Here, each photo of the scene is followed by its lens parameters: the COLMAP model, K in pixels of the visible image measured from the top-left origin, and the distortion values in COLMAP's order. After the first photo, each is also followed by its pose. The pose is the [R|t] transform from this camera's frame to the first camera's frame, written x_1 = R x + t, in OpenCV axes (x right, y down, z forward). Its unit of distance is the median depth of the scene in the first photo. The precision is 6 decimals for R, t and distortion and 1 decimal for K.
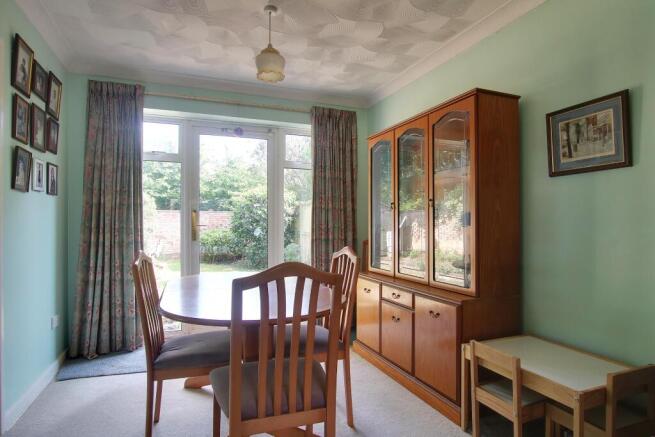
lens RADIAL K [[373.0, 0, 326.6], [0, 373.0, 221.8], [0, 0, 1]] dist [-0.021187, 0.002377]
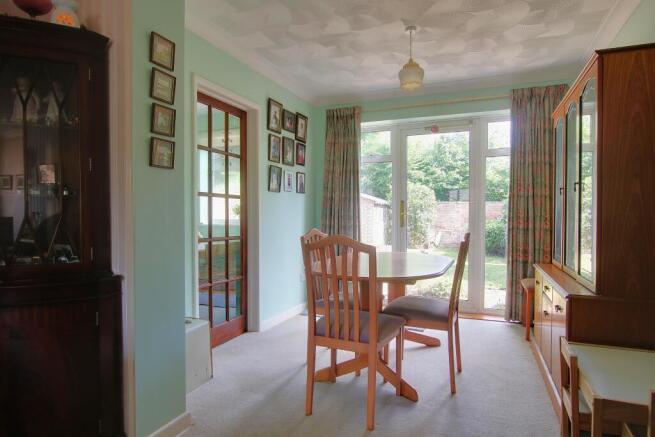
lens RADIAL K [[383.8, 0, 329.2], [0, 383.8, 217.7], [0, 0, 1]] dist [-0.001147, 0.002831]
pose [[0.718546, 0.006151, -0.695452, 0.385493], [0.001673, 0.999943, 0.010573, 0.009940], [0.695477, -0.008761, 0.718495, -0.046736]]
